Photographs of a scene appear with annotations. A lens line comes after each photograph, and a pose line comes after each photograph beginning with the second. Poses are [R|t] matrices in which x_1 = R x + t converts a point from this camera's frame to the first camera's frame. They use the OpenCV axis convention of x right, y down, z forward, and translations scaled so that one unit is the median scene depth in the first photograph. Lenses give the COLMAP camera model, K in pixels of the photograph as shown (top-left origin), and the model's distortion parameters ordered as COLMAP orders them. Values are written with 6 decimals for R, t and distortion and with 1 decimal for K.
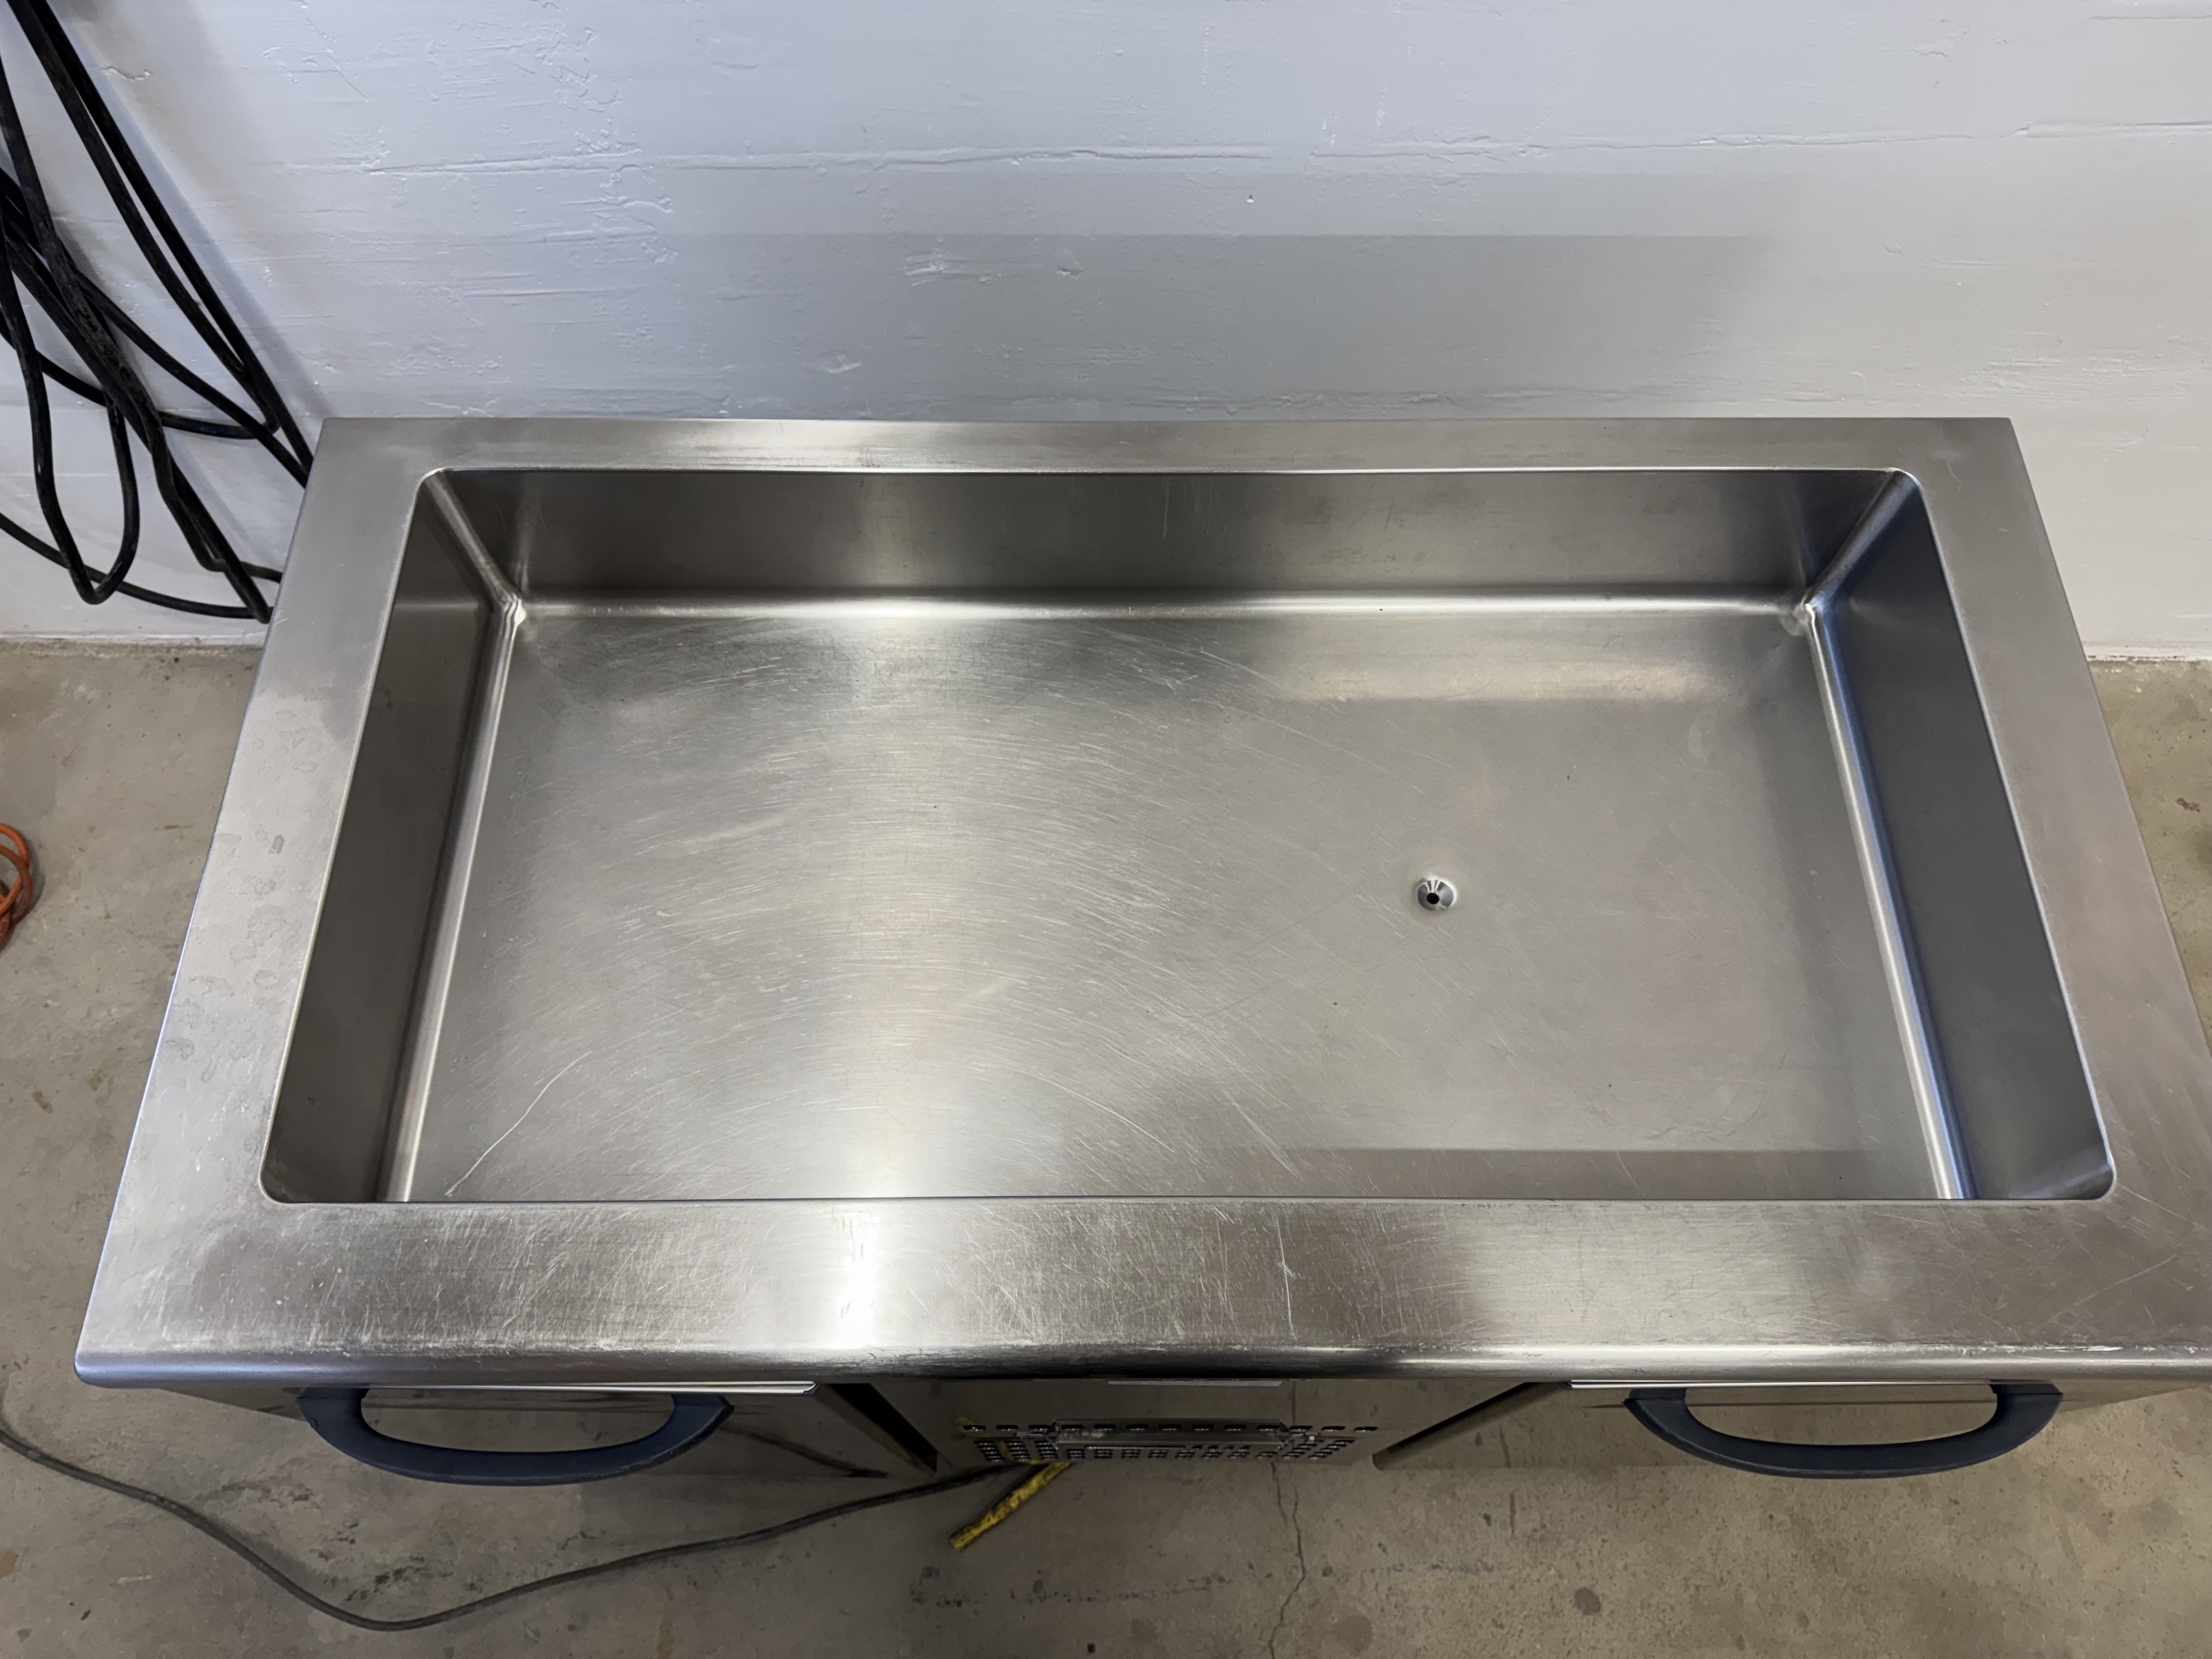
lens RADIAL K [[1556.8, 0, 1091.0], [0, 1556.8, 831.6], [0, 0, 1]] dist [0.011619, -0.023883]
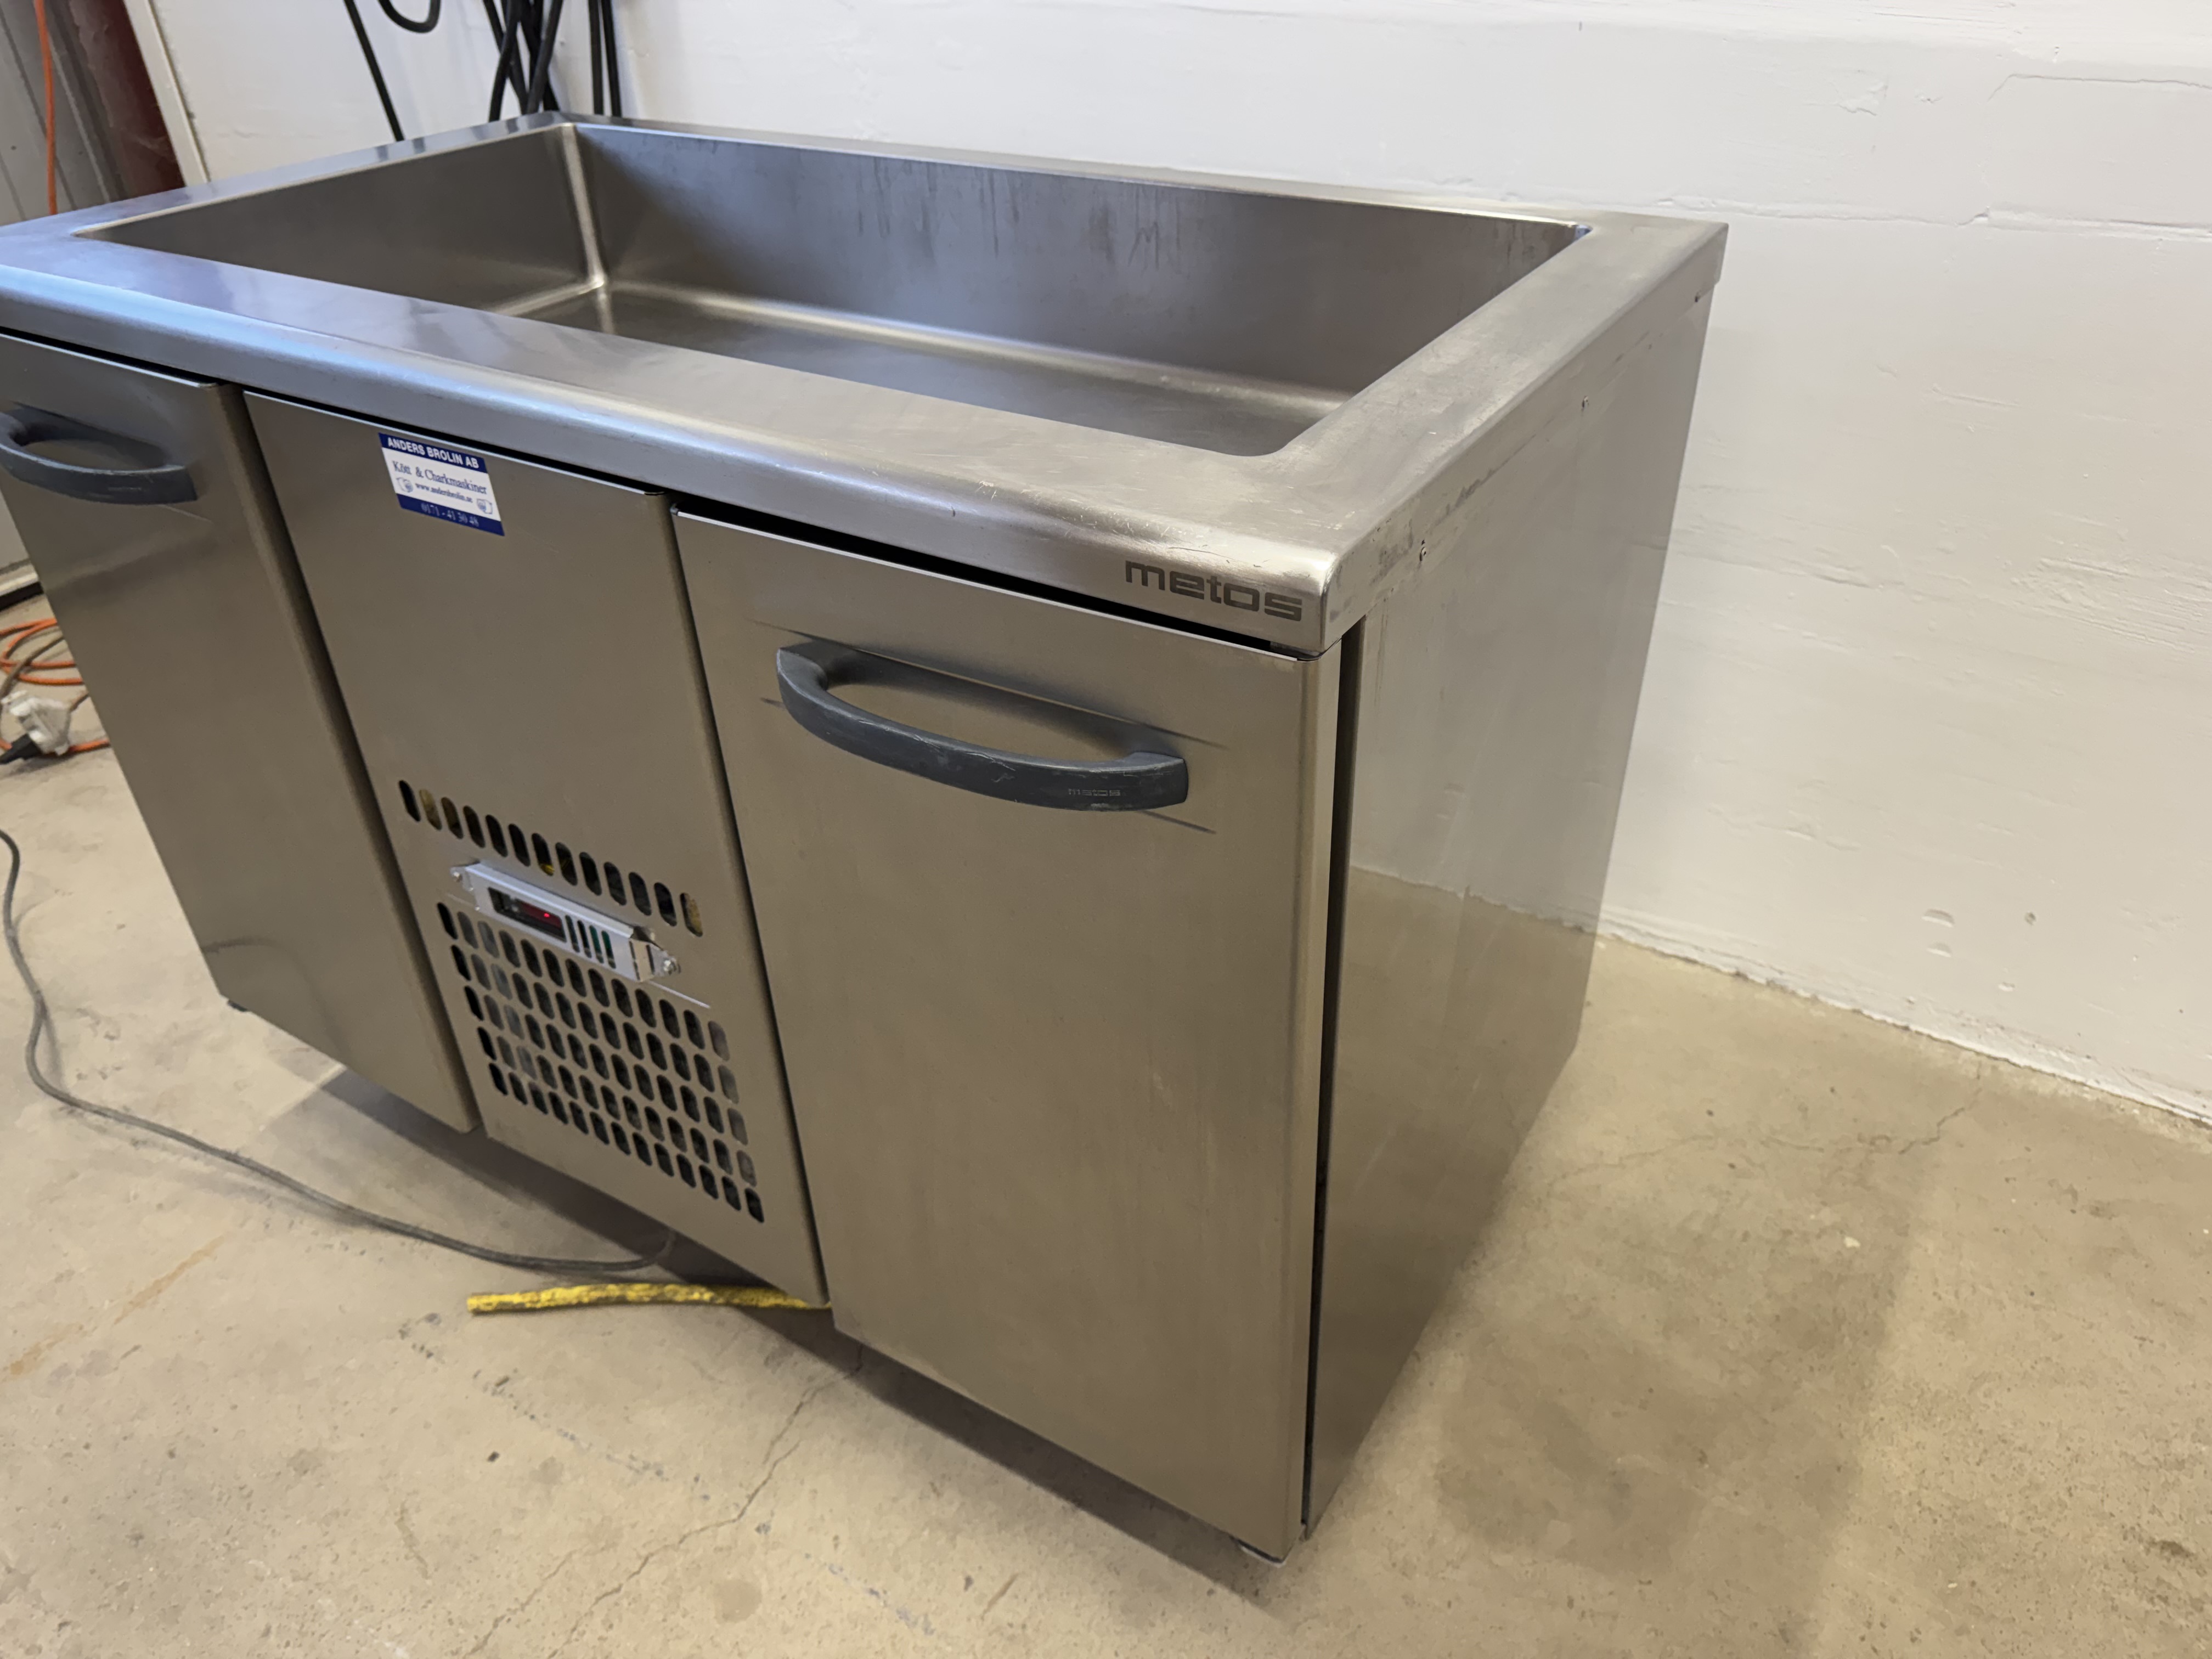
lens RADIAL K [[1556.8, 0, 1116.2], [0, 1556.8, 838.5], [0, 0, 1]] dist [0.011619, -0.023883]
pose [[0.849992, 0.275661, -0.448916, 0.564402], [-0.461946, 0.799645, -0.383633, 0.416736], [0.253221, 0.533459, 0.807032, 0.220704]]
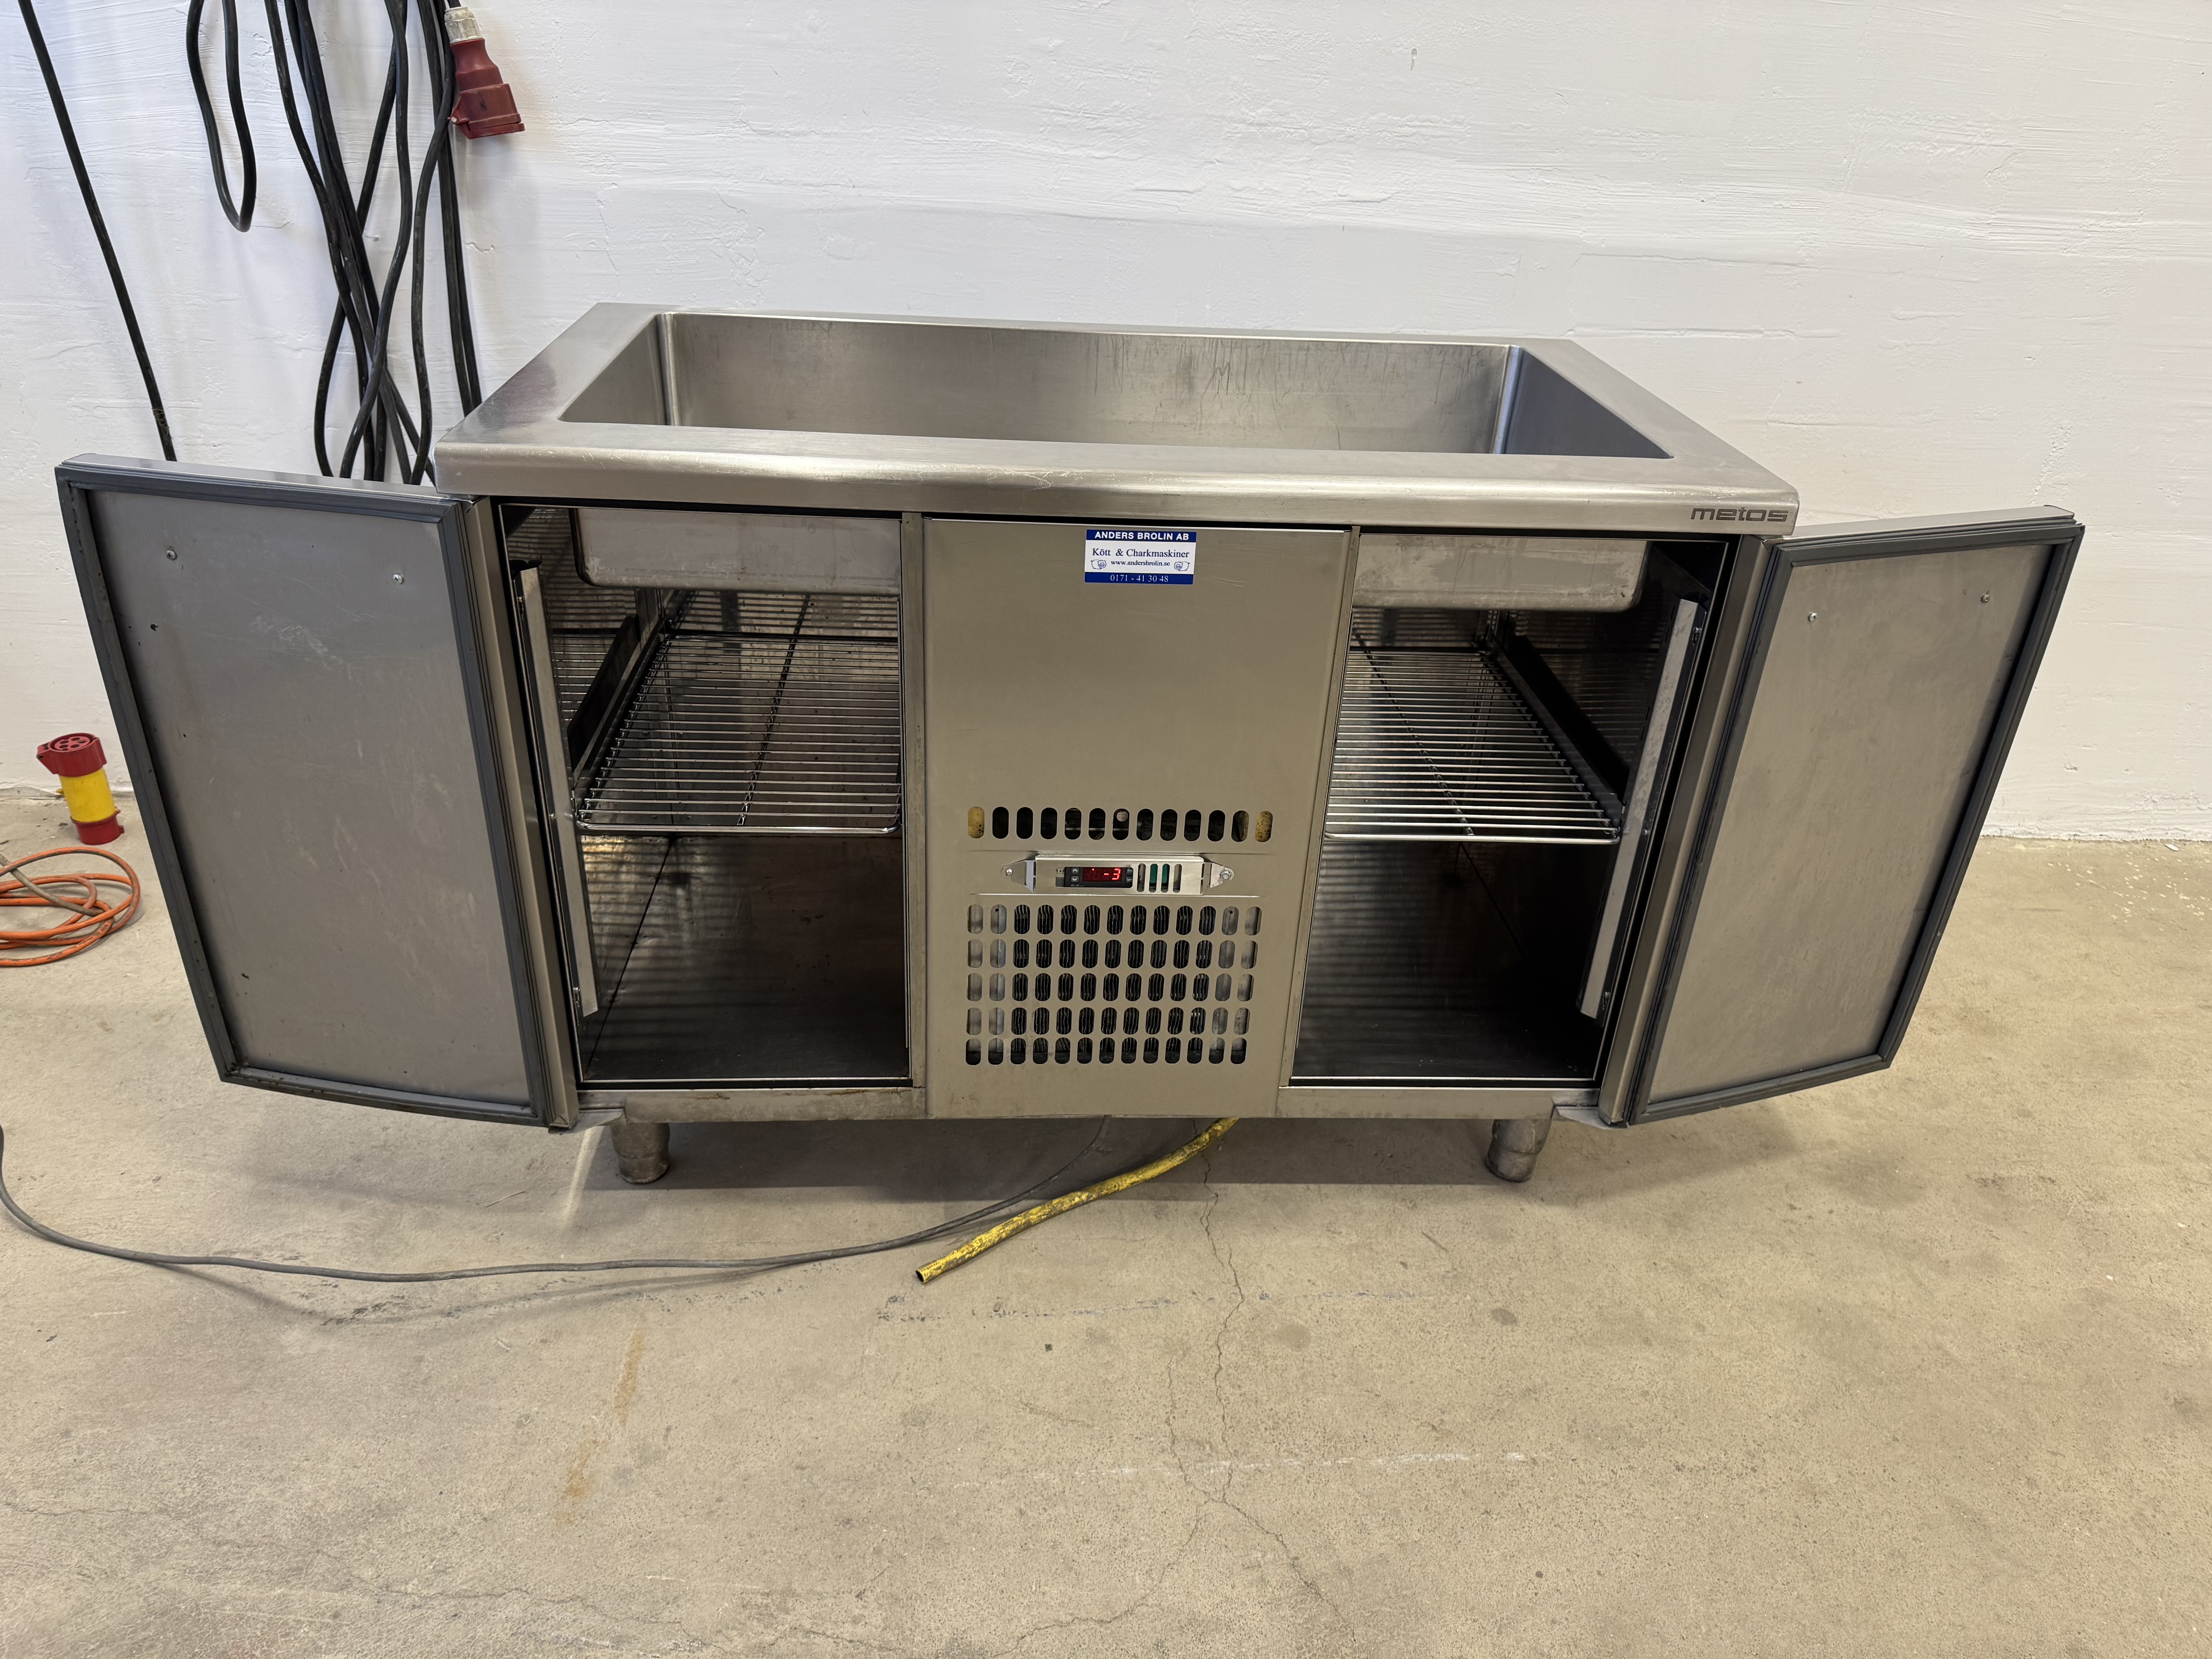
lens RADIAL K [[1556.8, 0, 1105.1], [0, 1556.8, 817.0], [0, 0, 1]] dist [0.011619, -0.023883]
pose [[0.996839, 0.012384, 0.078475, -0.047875], [0.035420, 0.814897, -0.578523, 0.827232], [-0.071114, 0.579474, 0.811882, -0.064168]]
